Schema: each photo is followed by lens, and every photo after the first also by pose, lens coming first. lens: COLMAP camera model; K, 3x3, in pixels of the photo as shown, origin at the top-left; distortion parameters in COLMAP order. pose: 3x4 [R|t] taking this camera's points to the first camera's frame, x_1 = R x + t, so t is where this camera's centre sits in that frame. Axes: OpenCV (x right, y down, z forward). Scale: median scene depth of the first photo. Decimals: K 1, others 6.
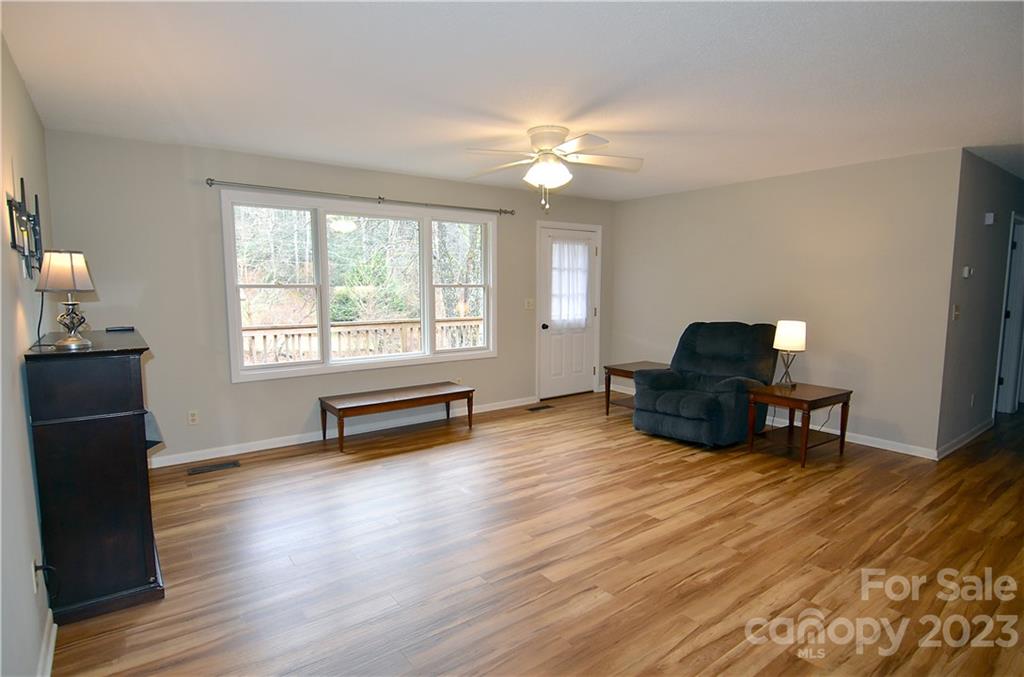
lens RADIAL K [[537.5, 0, 497.4], [0, 537.5, 337.7], [0, 0, 1]] dist [-0.001305, -0.002201]
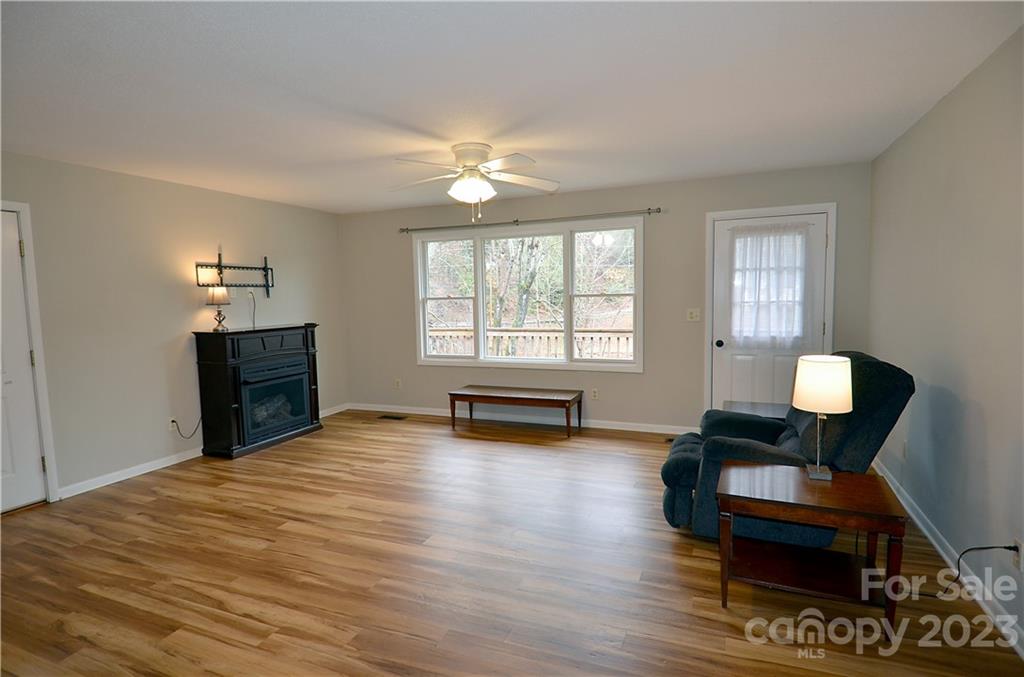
lens RADIAL K [[518.9, 0, 512.0], [0, 518.9, 338.5], [0, 0, 1]] dist [0.001879, 0.000188]
pose [[0.512639, 0.054839, -0.856851, 0.812460], [-0.051184, 0.998135, 0.033259, -0.051905], [0.857077, 0.026807, 0.514490, 0.443220]]
